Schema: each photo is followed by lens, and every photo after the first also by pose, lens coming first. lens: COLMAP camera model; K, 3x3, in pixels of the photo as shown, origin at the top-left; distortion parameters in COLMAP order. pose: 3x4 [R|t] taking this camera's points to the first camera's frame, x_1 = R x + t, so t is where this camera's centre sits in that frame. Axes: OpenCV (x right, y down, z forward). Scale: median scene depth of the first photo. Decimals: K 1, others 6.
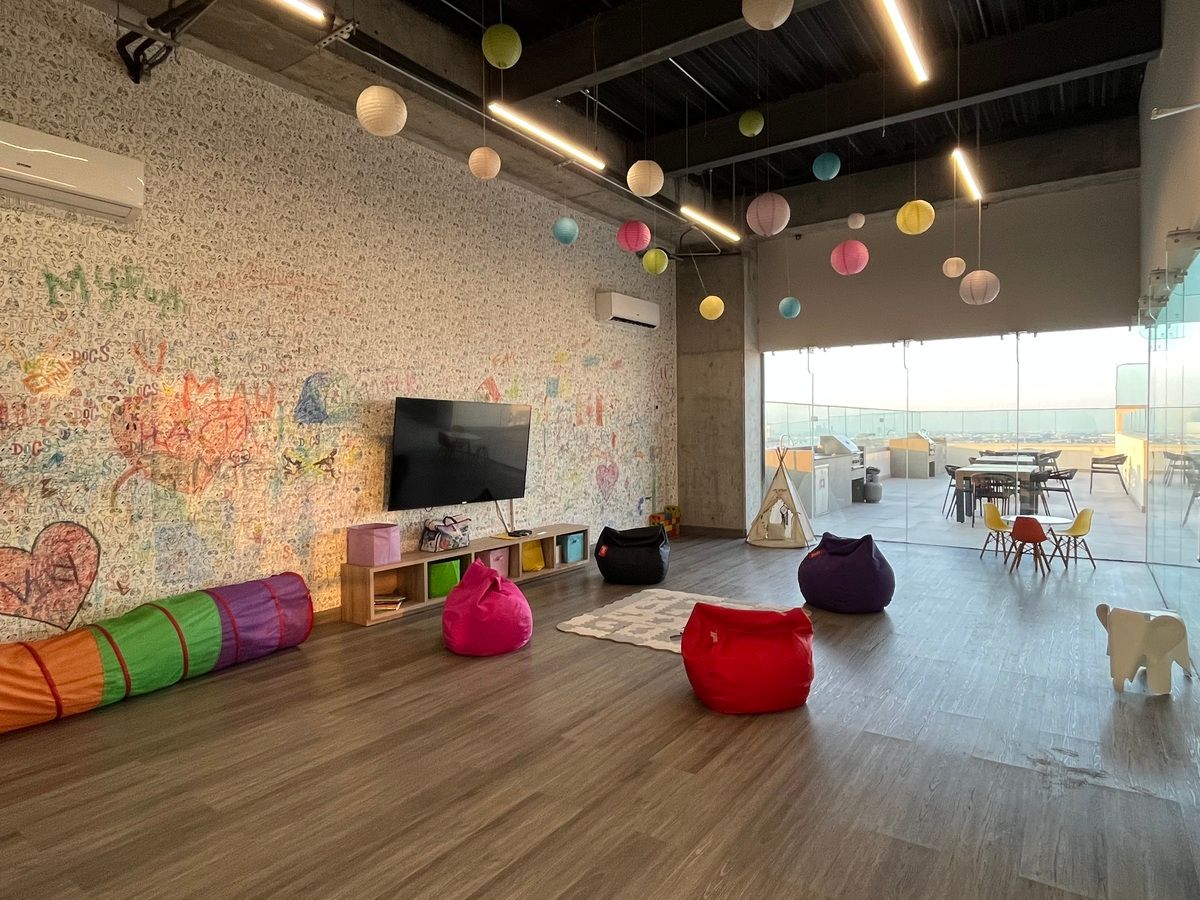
lens RADIAL K [[701.8, 0, 597.9], [0, 701.8, 447.4], [0, 0, 1]] dist [-0.001695, 0.000008]
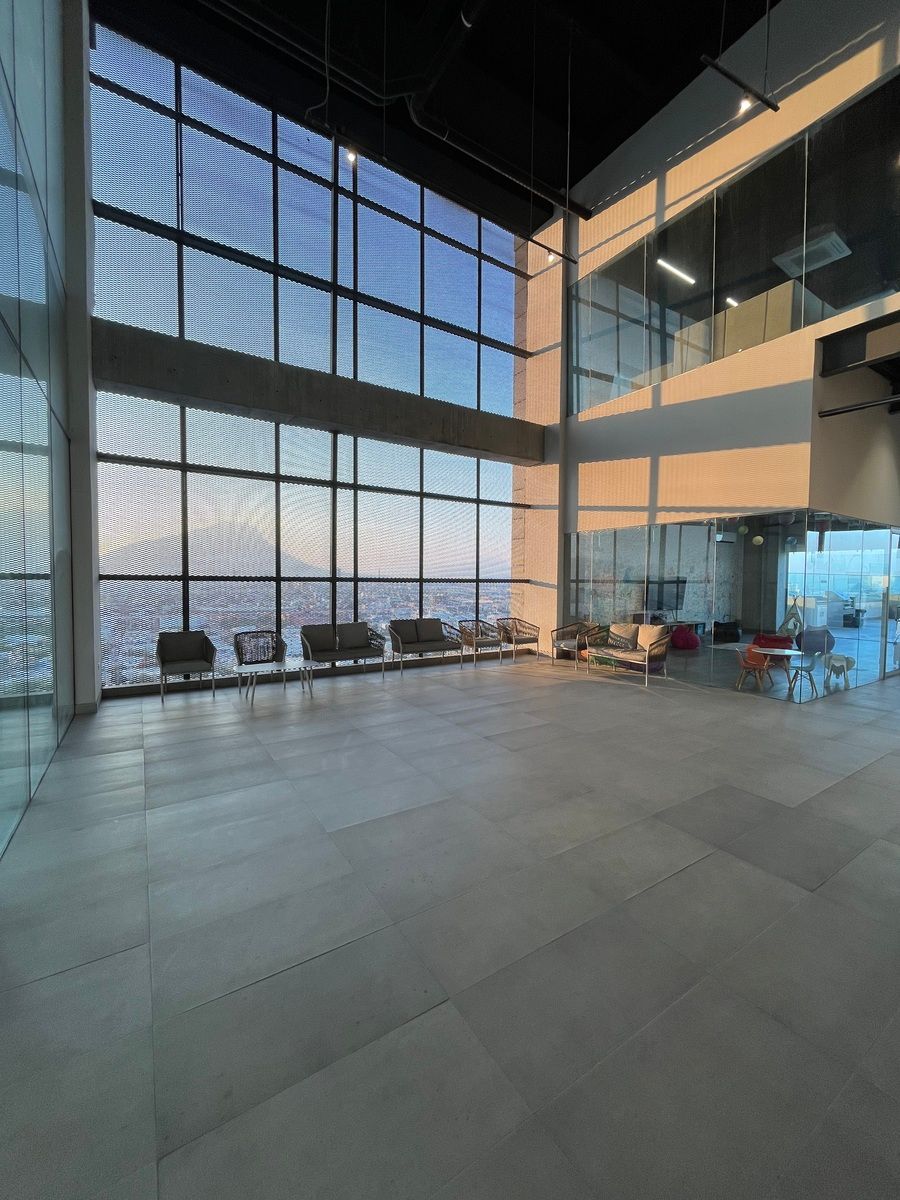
lens RADIAL K [[481.4, 0, 452.3], [0, 481.4, 599.8], [0, 0, 1]] dist [-0.000528, -0.000022]
pose [[0.922894, 0.030550, -0.383841, -0.259820], [-0.026756, 0.999526, 0.015221, 0.032172], [0.384125, -0.003778, 0.923274, -1.358747]]
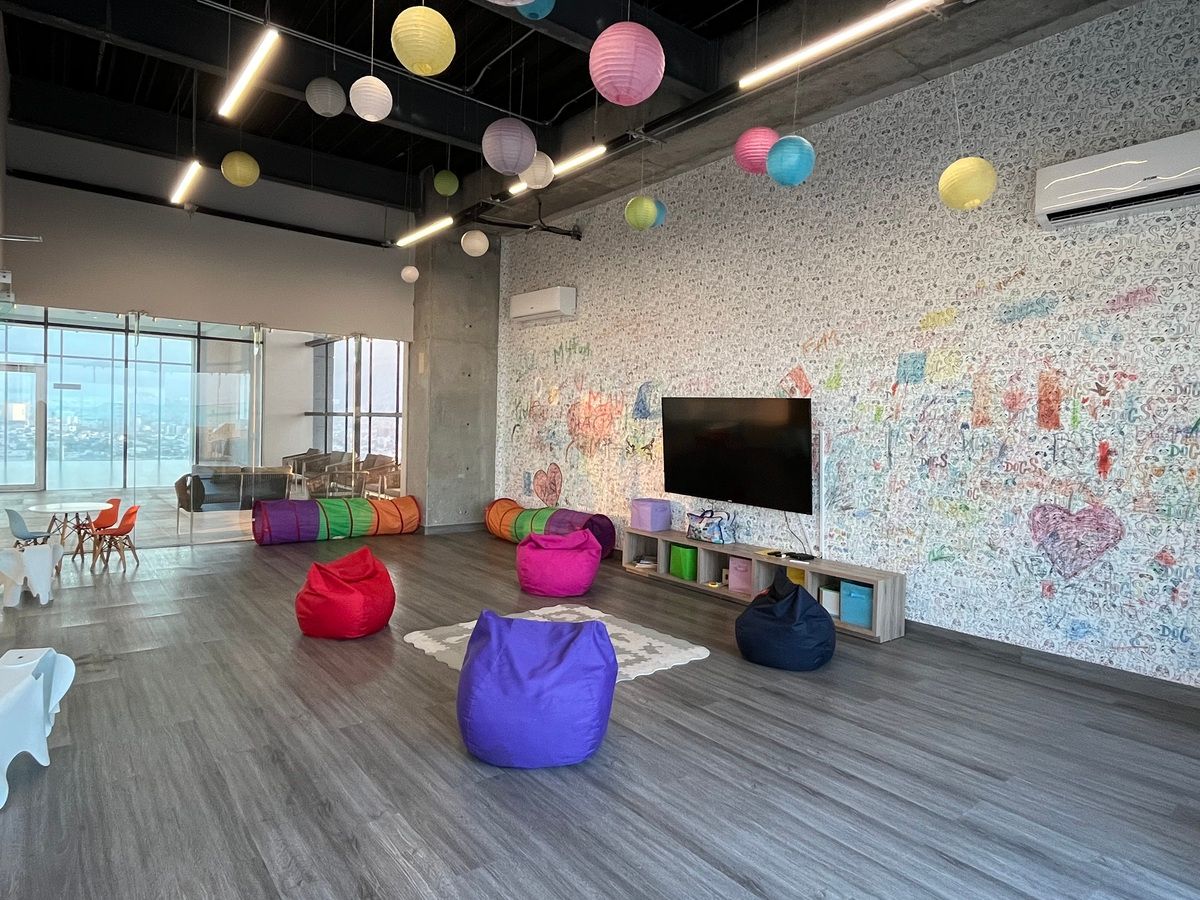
lens RADIAL K [[701.8, 0, 598.3], [0, 701.8, 448.5], [0, 0, 1]] dist [-0.001695, 0.000008]
pose [[-0.292641, 0.034538, -0.955598, 0.790540], [-0.048740, 0.997510, 0.050979, -0.035046], [0.954979, 0.061494, -0.290229, 1.096583]]
